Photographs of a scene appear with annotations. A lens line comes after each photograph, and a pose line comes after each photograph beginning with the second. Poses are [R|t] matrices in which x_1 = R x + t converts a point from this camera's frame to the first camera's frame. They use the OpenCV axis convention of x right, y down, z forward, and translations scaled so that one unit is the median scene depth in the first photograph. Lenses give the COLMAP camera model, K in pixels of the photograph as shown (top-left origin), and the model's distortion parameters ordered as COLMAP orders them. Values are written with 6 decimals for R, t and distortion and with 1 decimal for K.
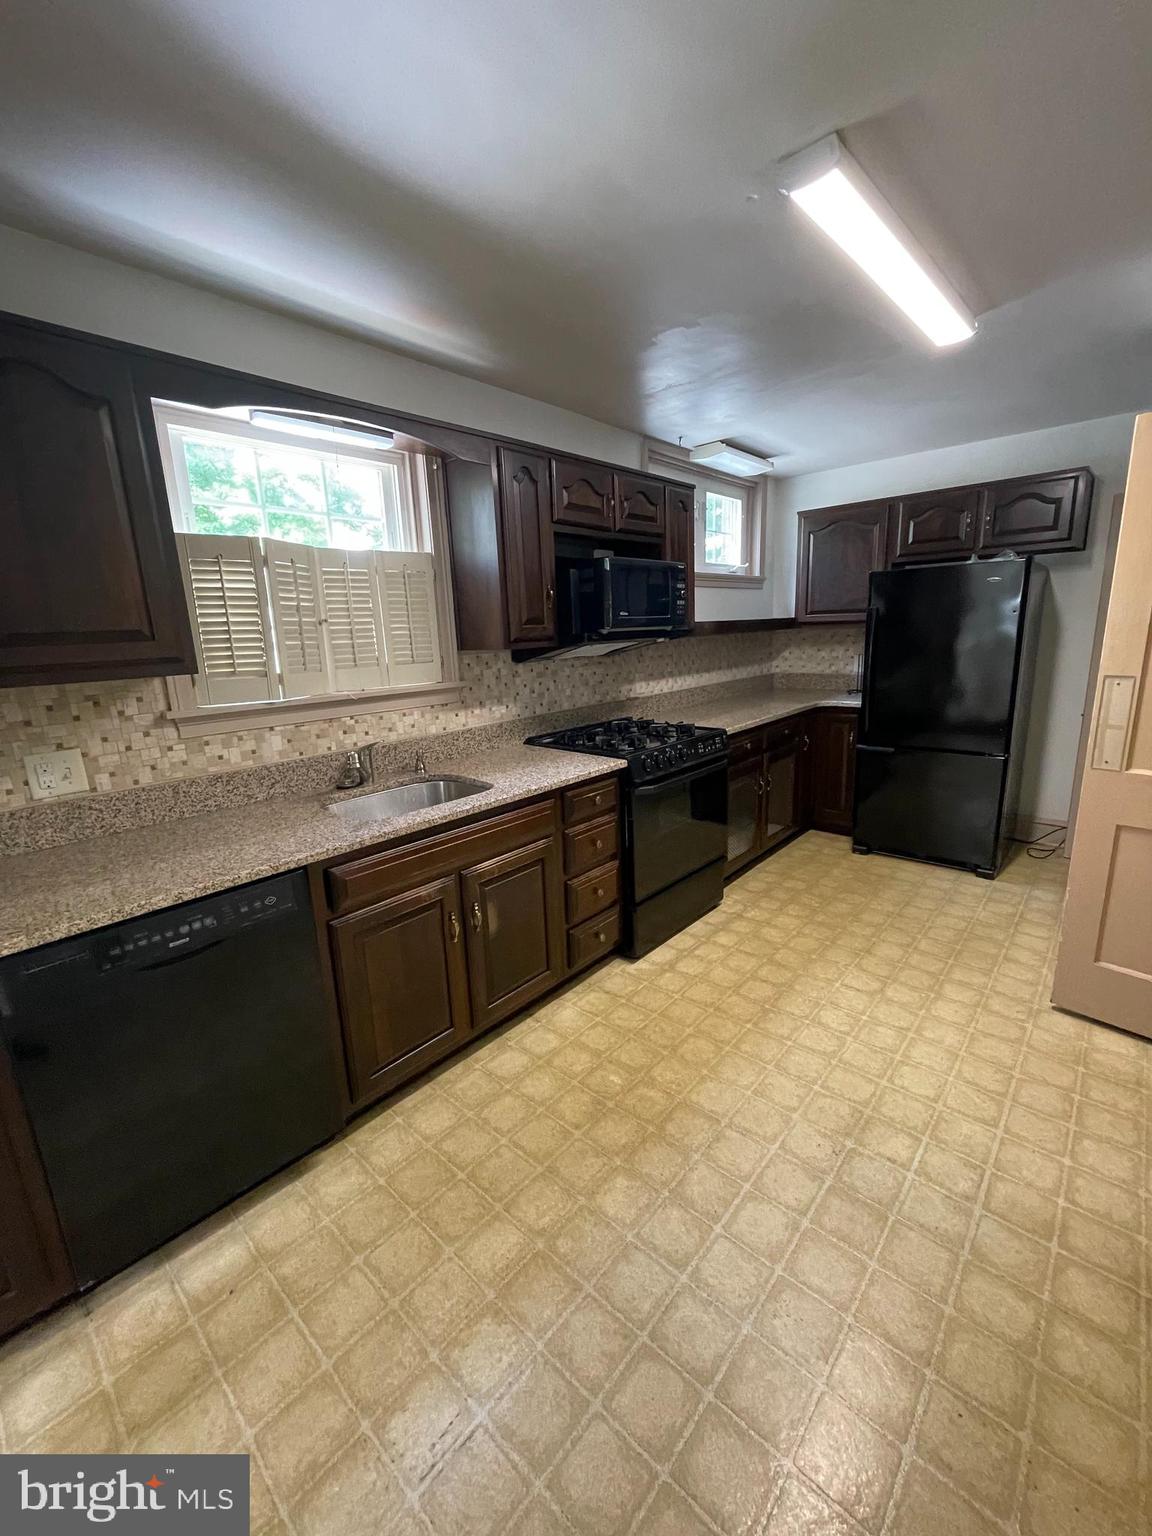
lens RADIAL K [[620.8, 0, 578.2], [0, 620.8, 771.7], [0, 0, 1]] dist [0.002001, 0.000167]
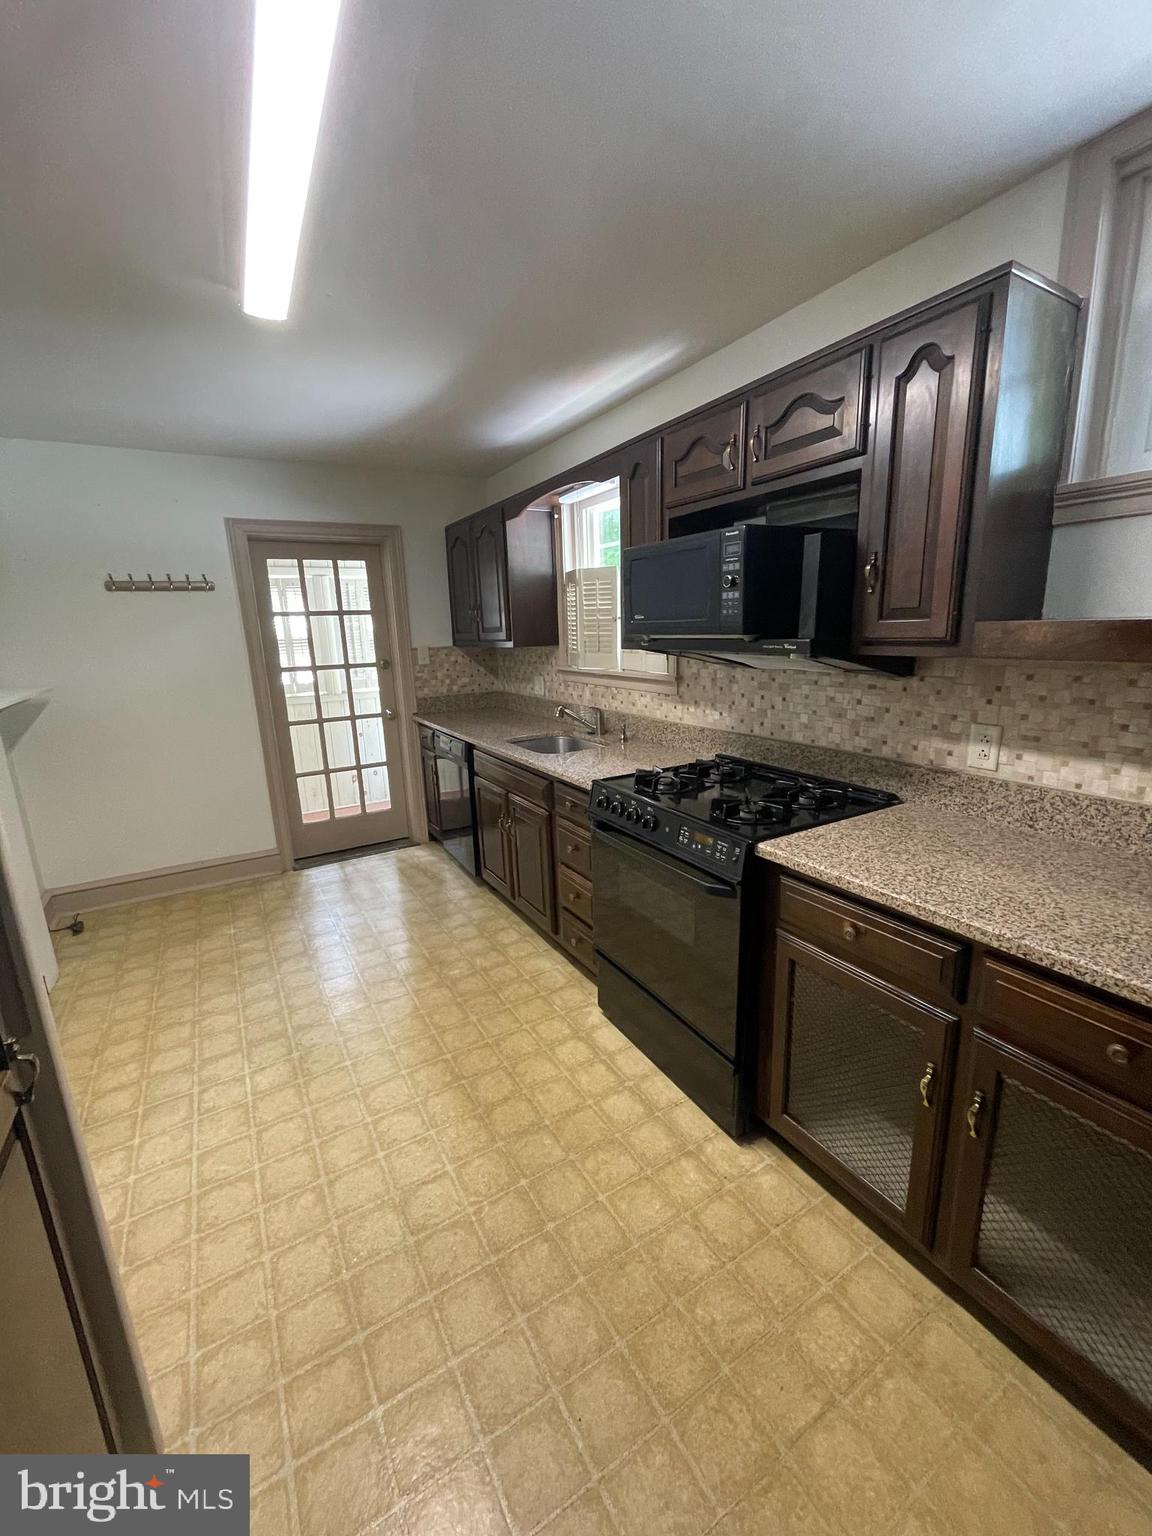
lens RADIAL K [[620.8, 0, 578.7], [0, 620.8, 766.4], [0, 0, 1]] dist [0.002001, 0.000167]
pose [[-0.298766, 0.255267, -0.919553, 0.827189], [-0.176621, 0.932126, 0.316142, -0.294586], [0.937840, 0.256865, -0.233402, 1.089478]]
